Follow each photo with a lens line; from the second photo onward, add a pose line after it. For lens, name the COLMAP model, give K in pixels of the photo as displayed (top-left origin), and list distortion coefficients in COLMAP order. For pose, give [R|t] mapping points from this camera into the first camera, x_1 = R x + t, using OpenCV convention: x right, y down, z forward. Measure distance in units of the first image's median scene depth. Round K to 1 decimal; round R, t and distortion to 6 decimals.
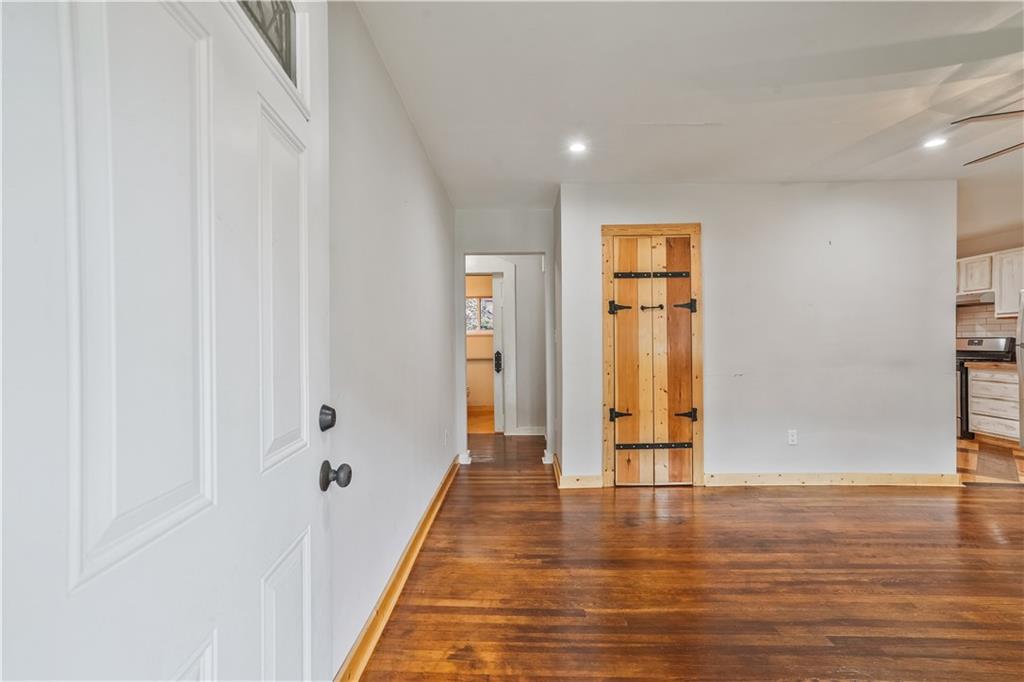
lens RADIAL K [[456.3, 0, 512.0], [0, 456.3, 341.0], [0, 0, 1]] dist [-0.023663, 0.022788]
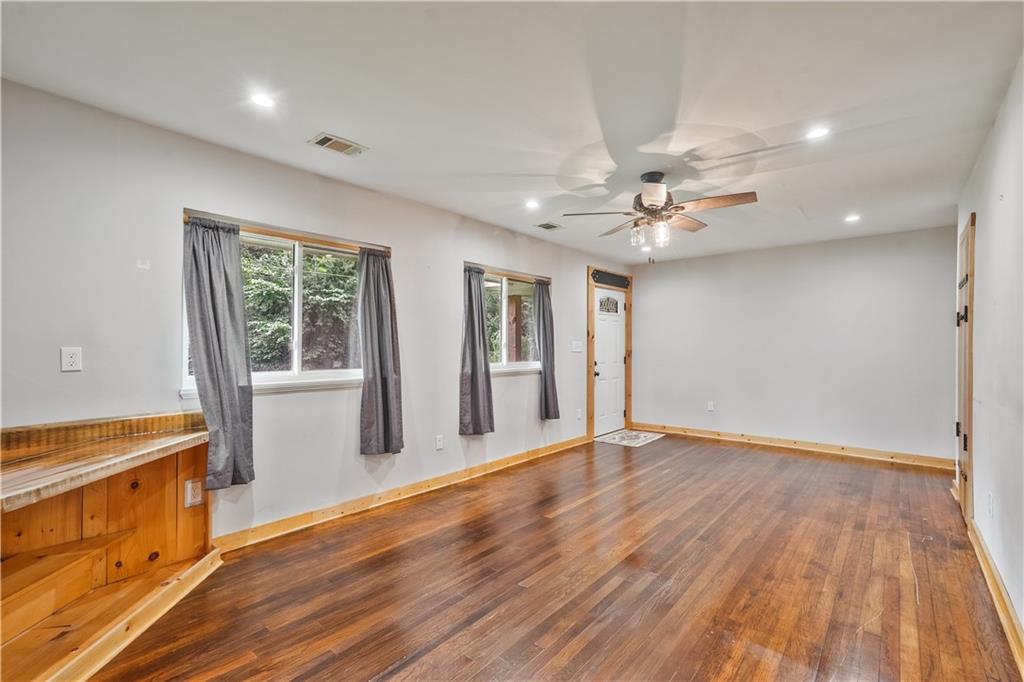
lens RADIAL K [[456.3, 0, 512.0], [0, 456.3, 341.0], [0, 0, 1]] dist [-0.023663, 0.022788]
pose [[-0.635112, -0.004931, -0.772404, 2.481017], [-0.000533, 0.999982, -0.005946, -0.036256], [0.772420, -0.003365, -0.635104, 1.380542]]
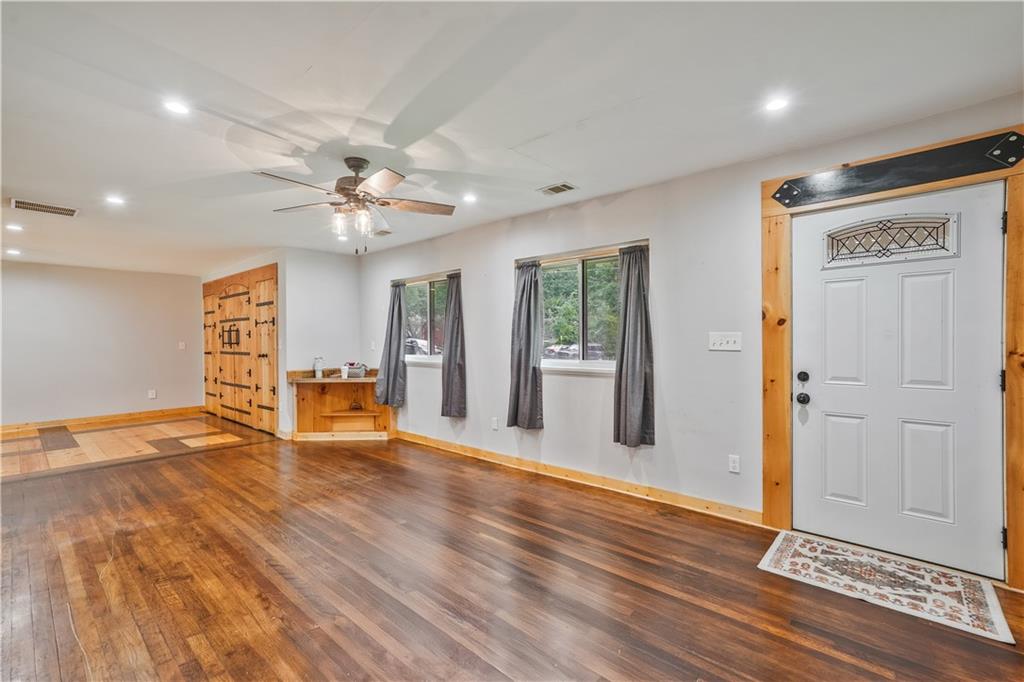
lens RADIAL K [[456.3, 0, 512.0], [0, 456.3, 341.0], [0, 0, 1]] dist [-0.023663, 0.022788]
pose [[-0.754095, 0.005057, 0.656746, -0.043505], [0.008079, 0.999966, 0.001576, -0.027889], [-0.656715, 0.006494, -0.754111, 1.531112]]
